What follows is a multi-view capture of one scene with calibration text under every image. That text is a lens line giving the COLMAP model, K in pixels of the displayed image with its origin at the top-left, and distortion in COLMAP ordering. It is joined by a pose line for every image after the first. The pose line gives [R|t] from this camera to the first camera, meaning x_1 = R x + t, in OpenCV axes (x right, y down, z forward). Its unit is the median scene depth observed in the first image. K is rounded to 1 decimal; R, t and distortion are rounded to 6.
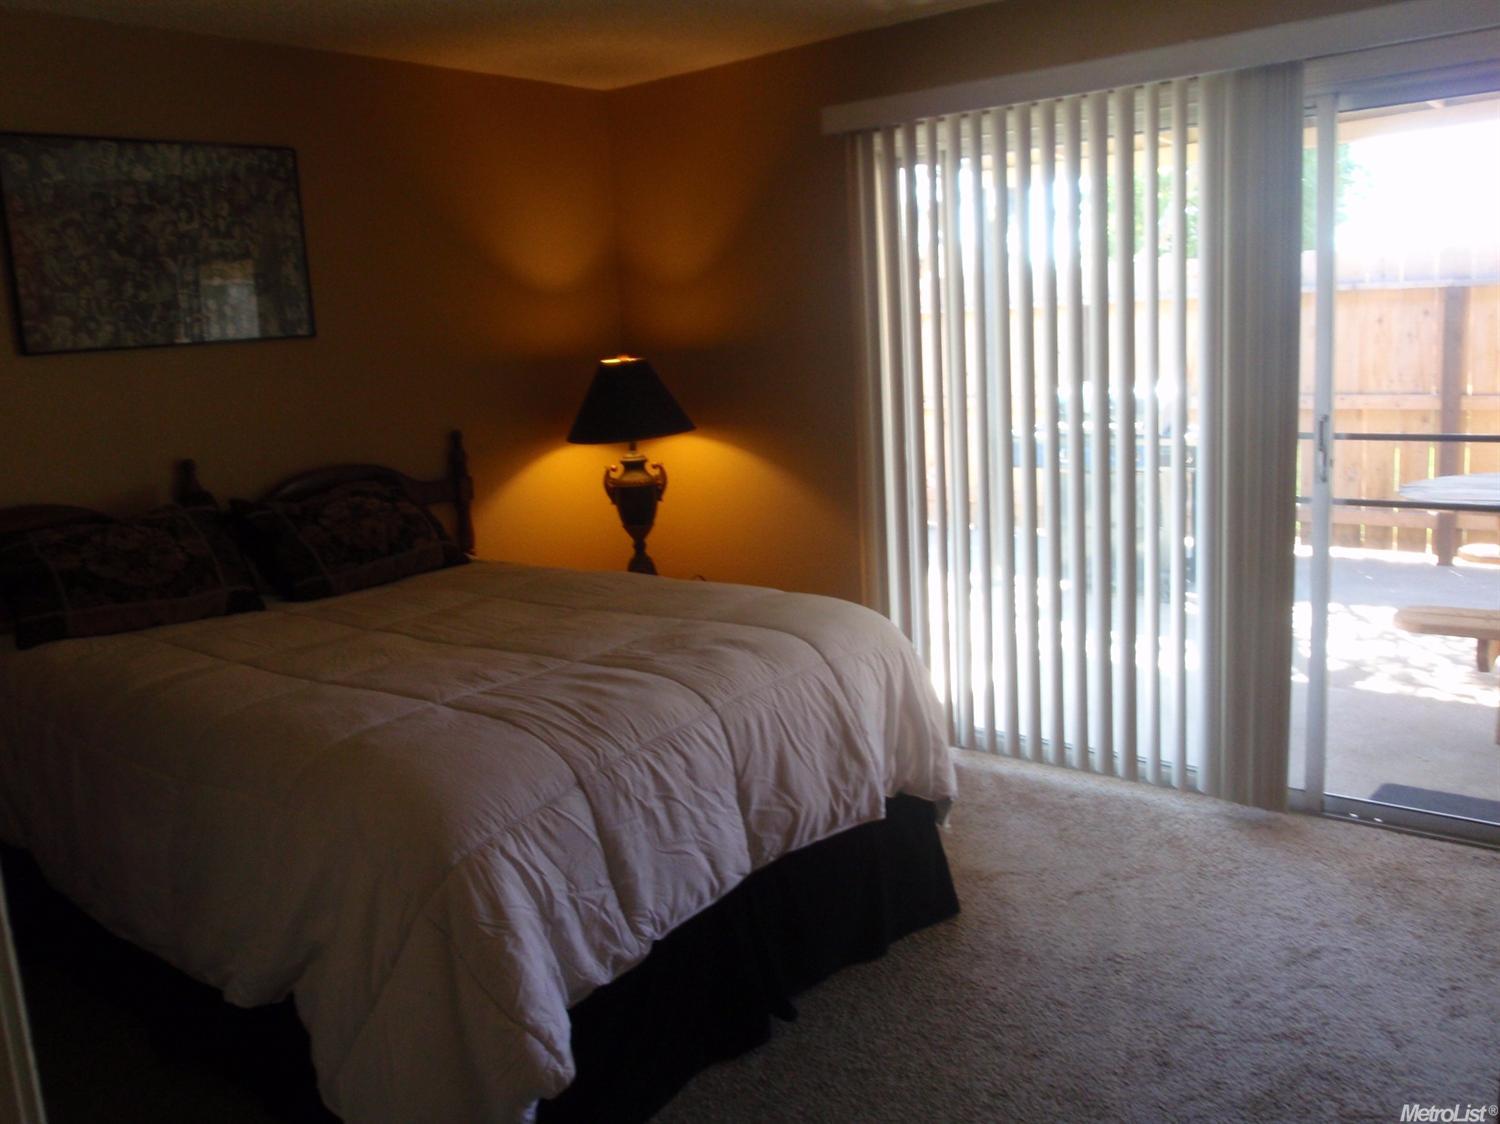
lens RADIAL K [[1264.0, 0, 750.0], [0, 1264.0, 562.0], [0, 0, 1]] dist [-0.065644, 0.048563]
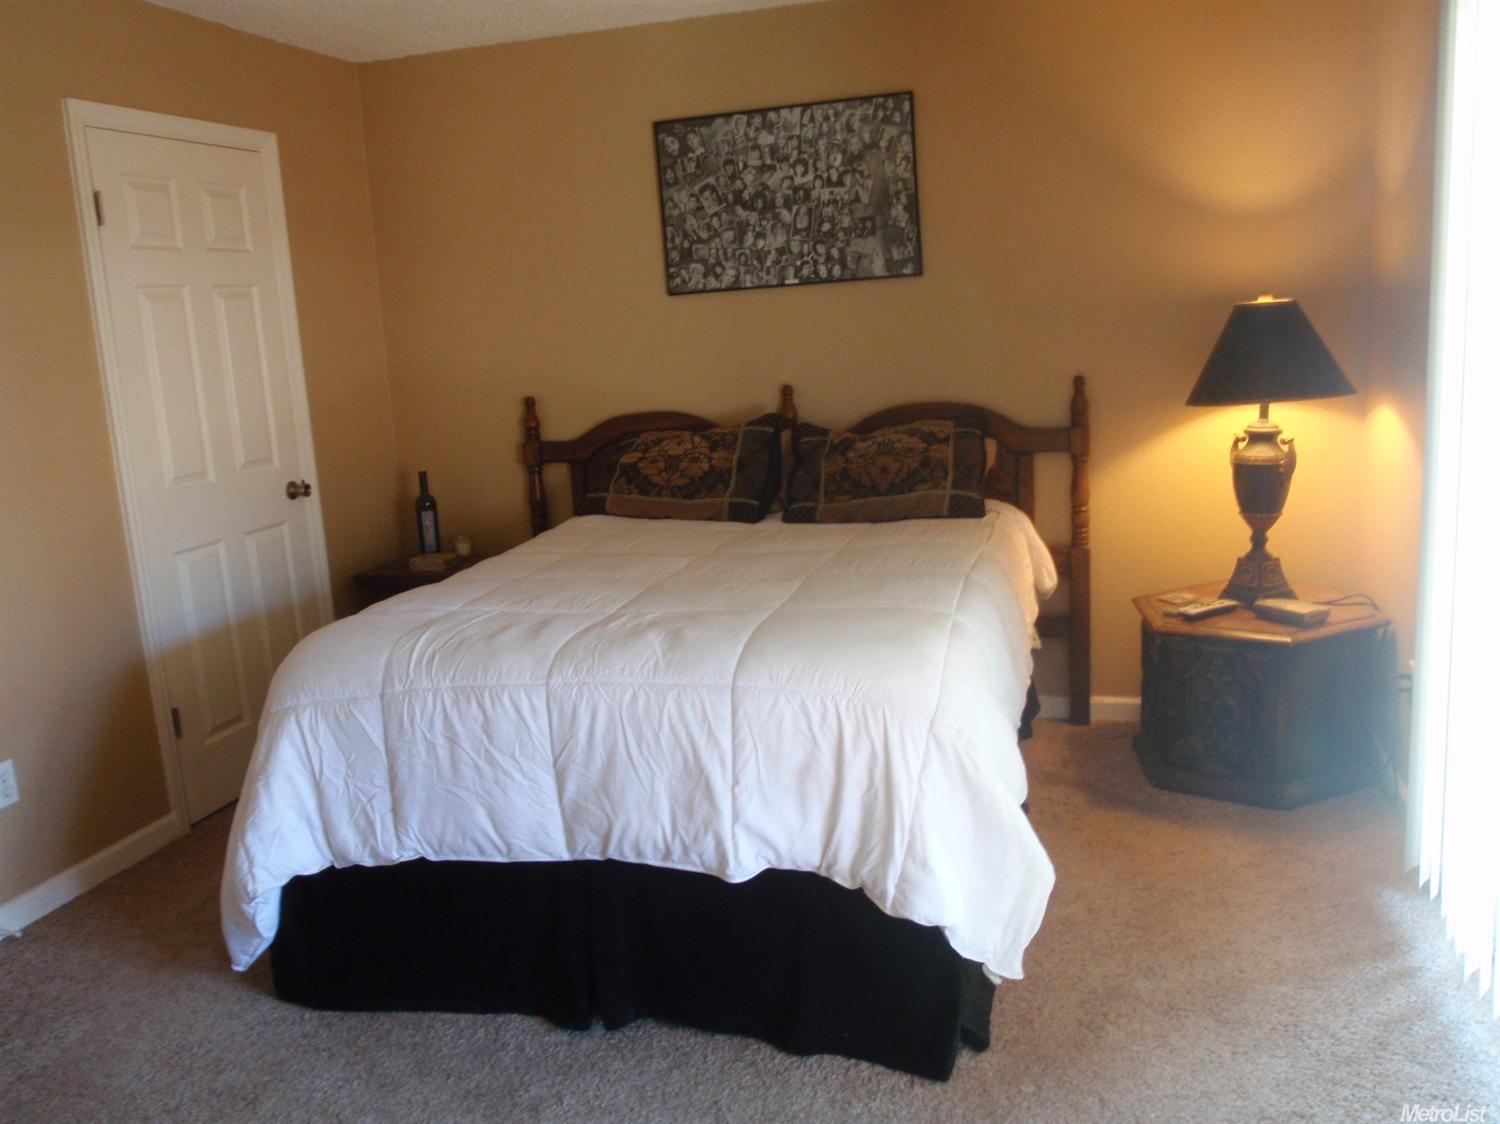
lens RADIAL K [[1264.0, 0, 750.0], [0, 1264.0, 562.0], [0, 0, 1]] dist [-0.065644, 0.048563]
pose [[0.410310, 0.200847, -0.889554, 0.630976], [-0.129144, 0.978412, 0.161341, -0.110407], [0.902756, 0.048681, 0.427390, 0.498900]]
